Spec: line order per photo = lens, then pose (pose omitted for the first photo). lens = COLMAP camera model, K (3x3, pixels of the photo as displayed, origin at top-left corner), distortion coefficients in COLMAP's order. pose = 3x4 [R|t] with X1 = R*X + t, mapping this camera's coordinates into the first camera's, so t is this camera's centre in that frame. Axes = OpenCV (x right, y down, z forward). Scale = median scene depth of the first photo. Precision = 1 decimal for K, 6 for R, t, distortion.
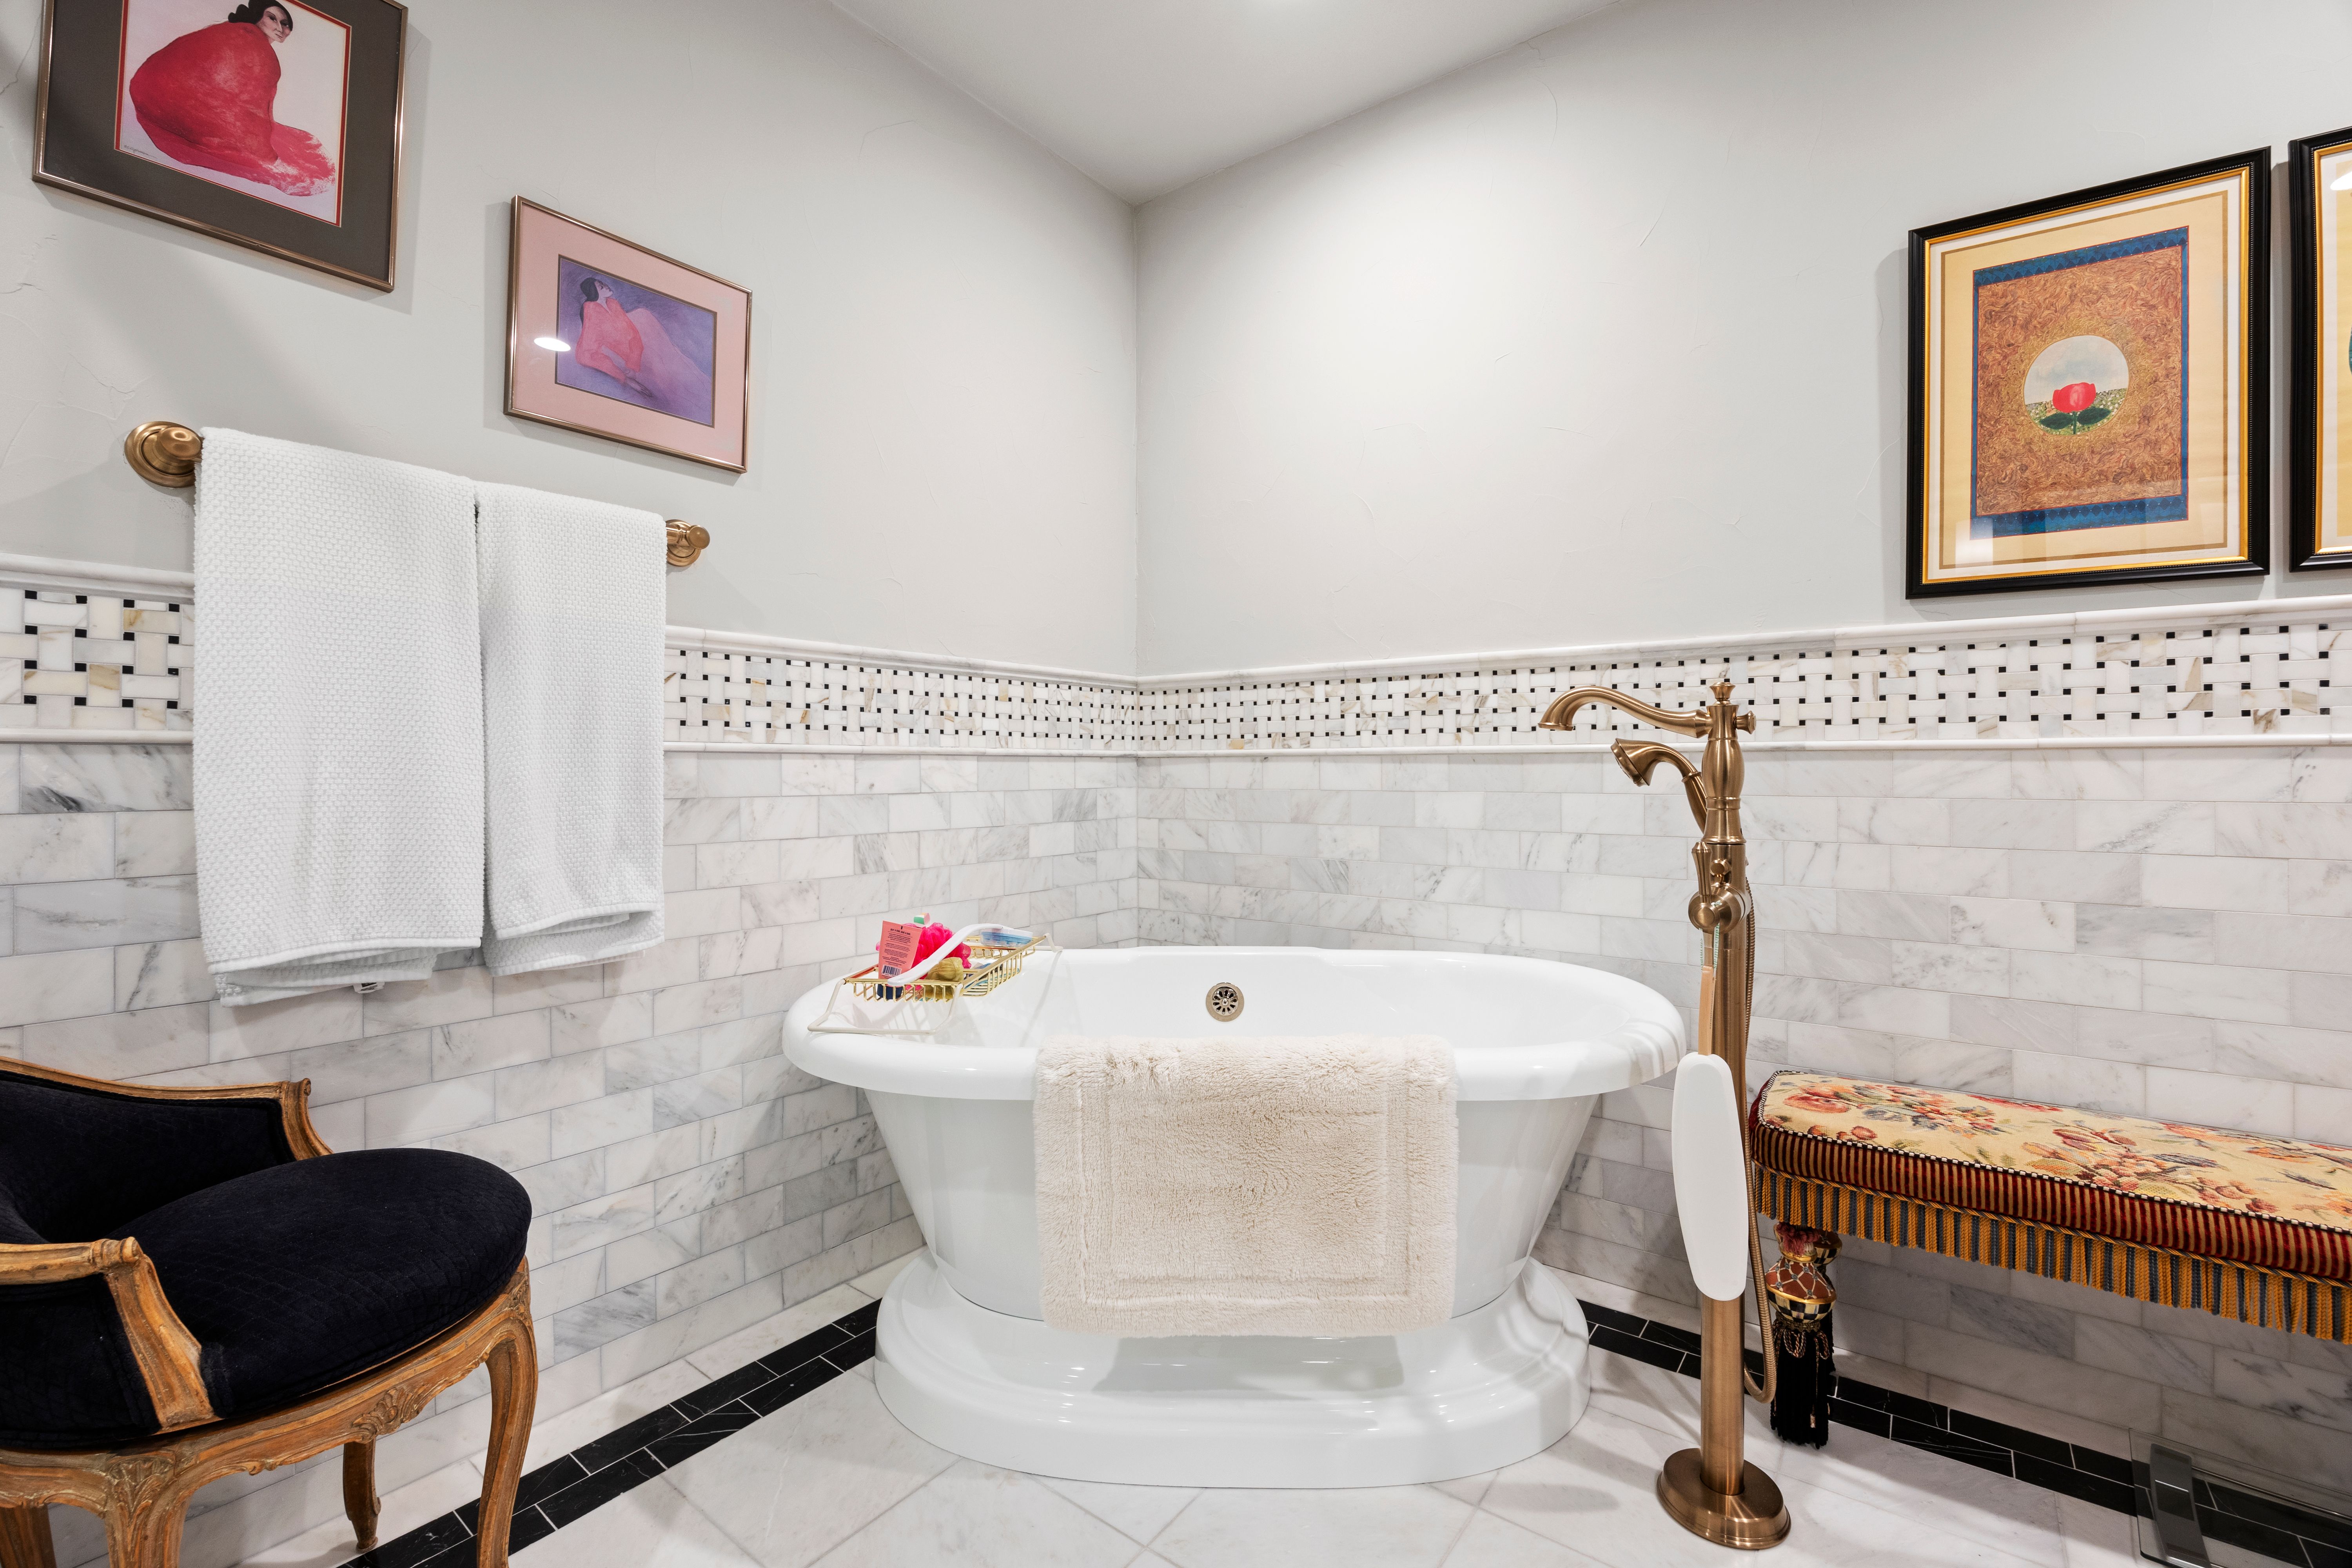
lens RADIAL K [[1027.1, 0, 1176.1], [0, 1027.1, 750.4], [0, 0, 1]] dist [-0.008388, 0.000112]
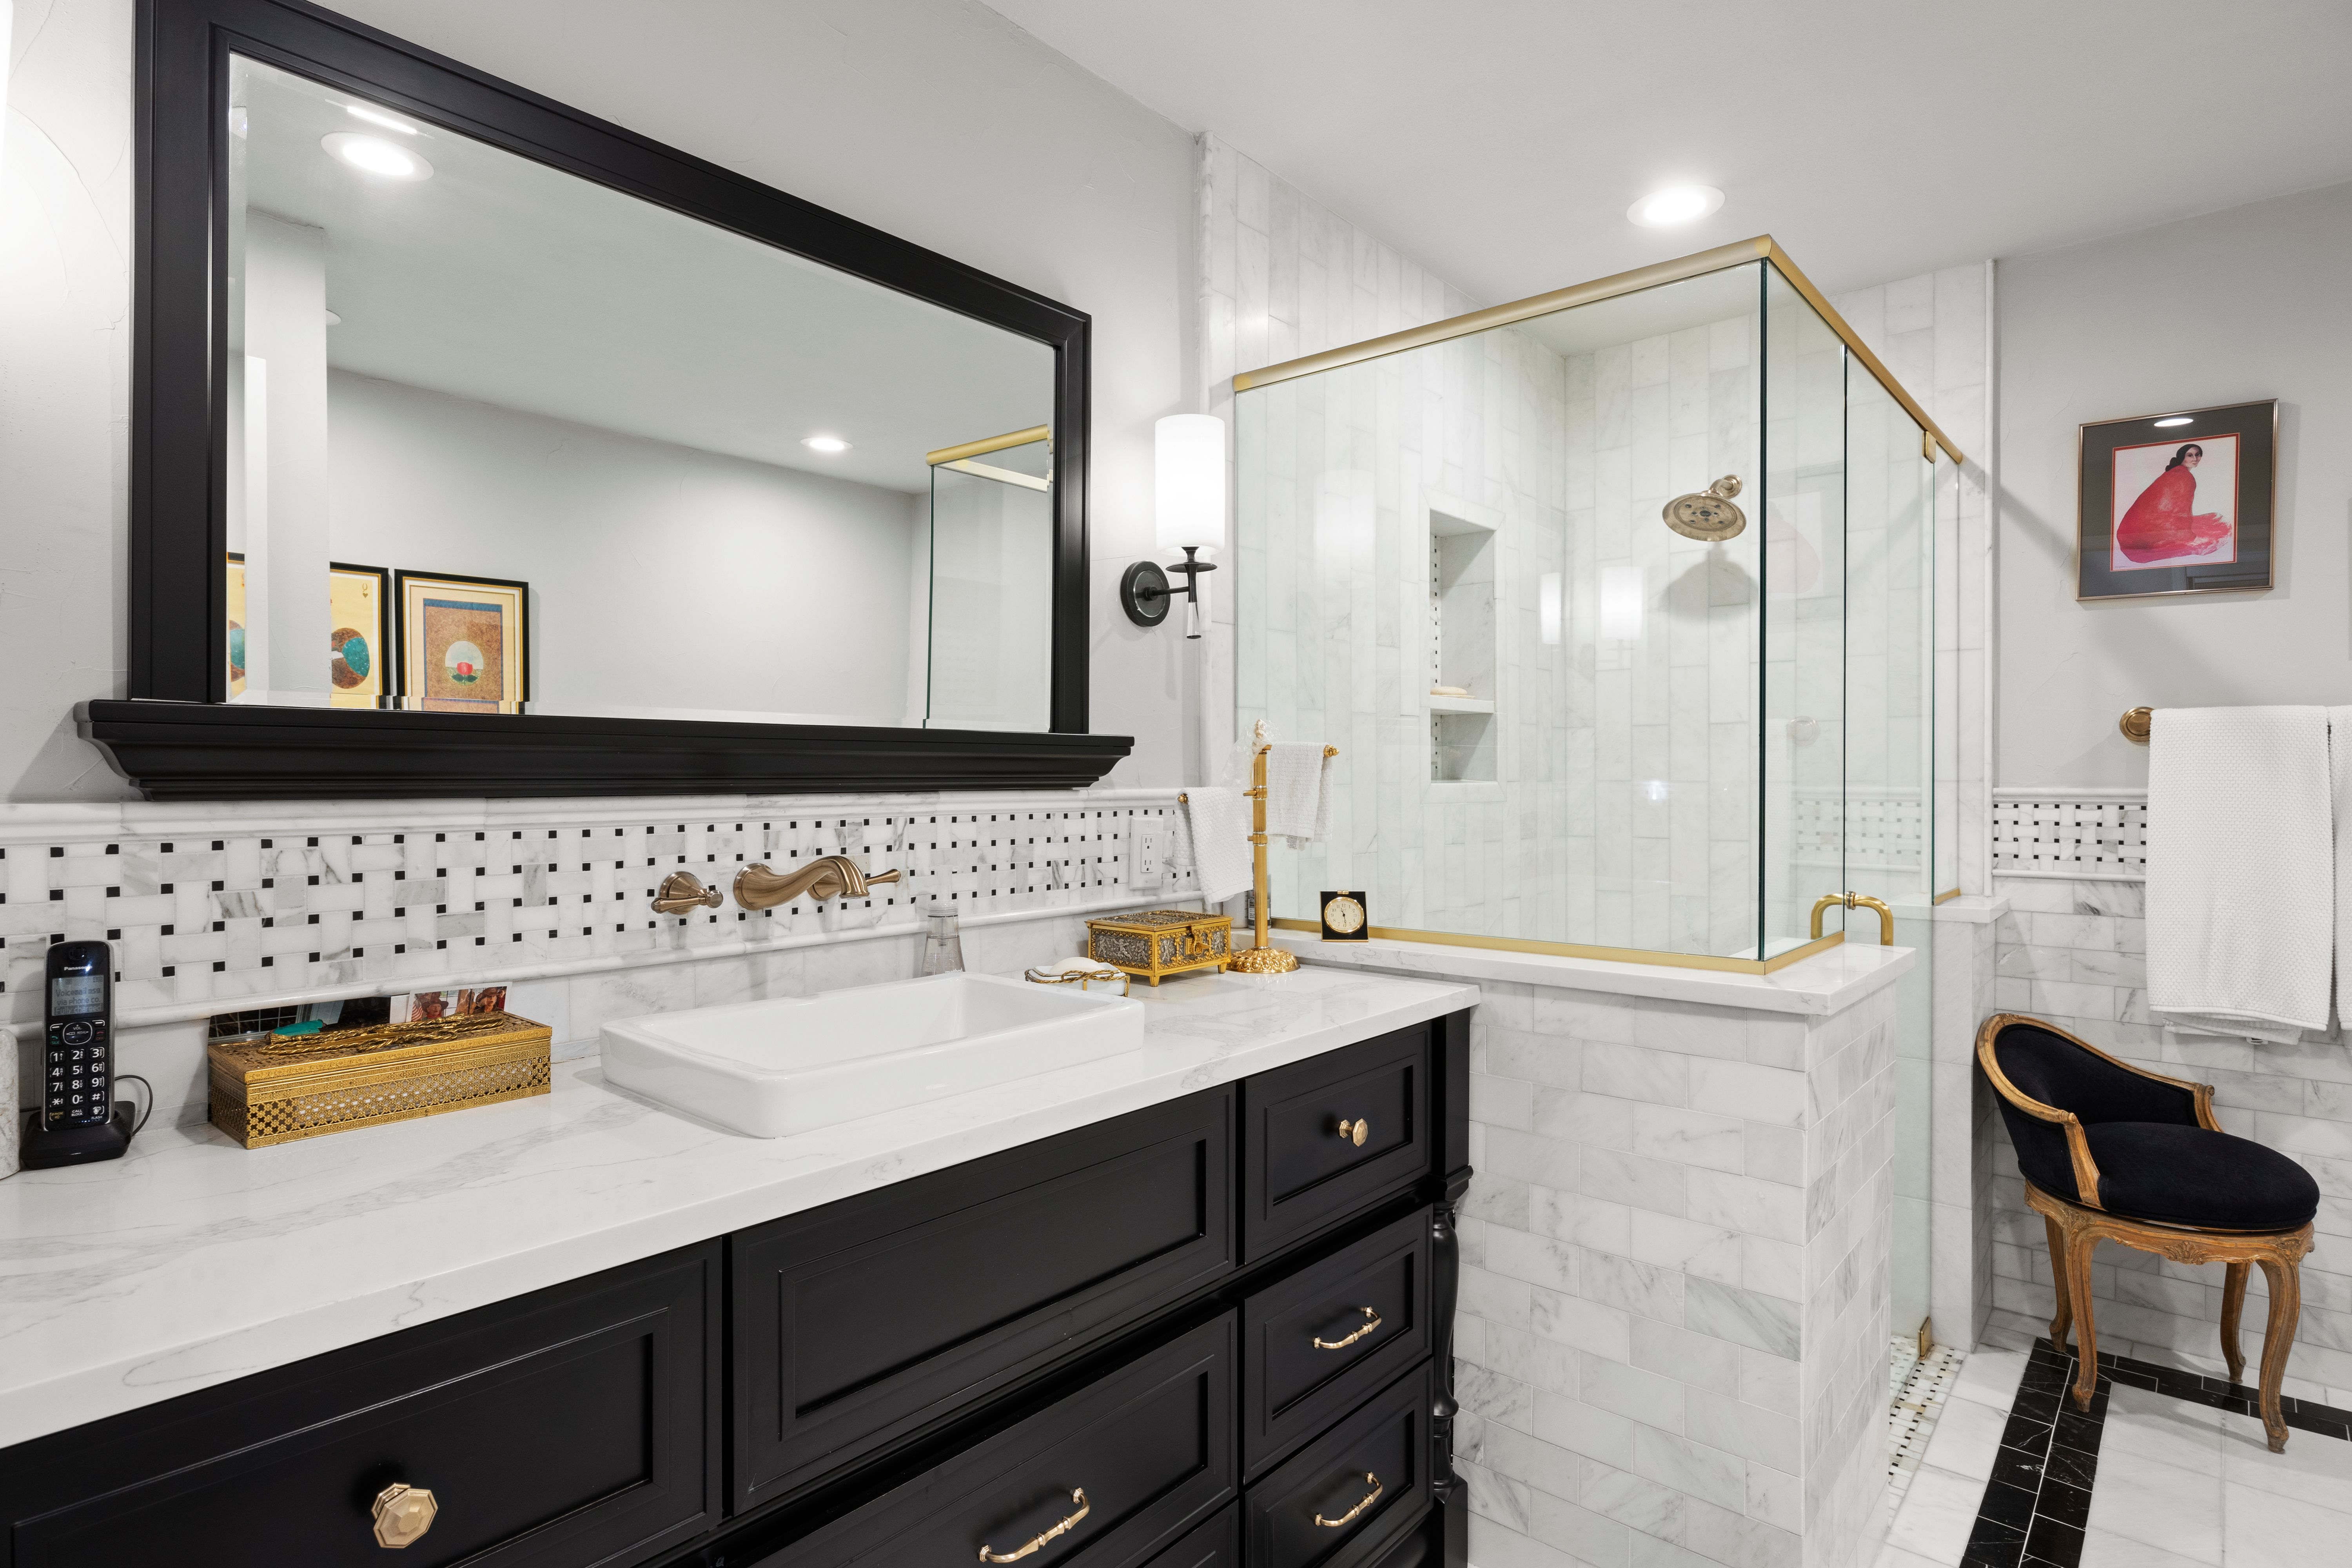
lens RADIAL K [[1231.1, 0, 1176.4], [0, 1231.1, 778.6], [0, 0, 1]] dist [0.004794, -0.000545]
pose [[-0.077134, -0.005380, -0.997006, 1.383594], [0.009147, 0.999940, -0.006104, -0.197560], [0.996979, -0.009591, -0.077080, -0.571108]]
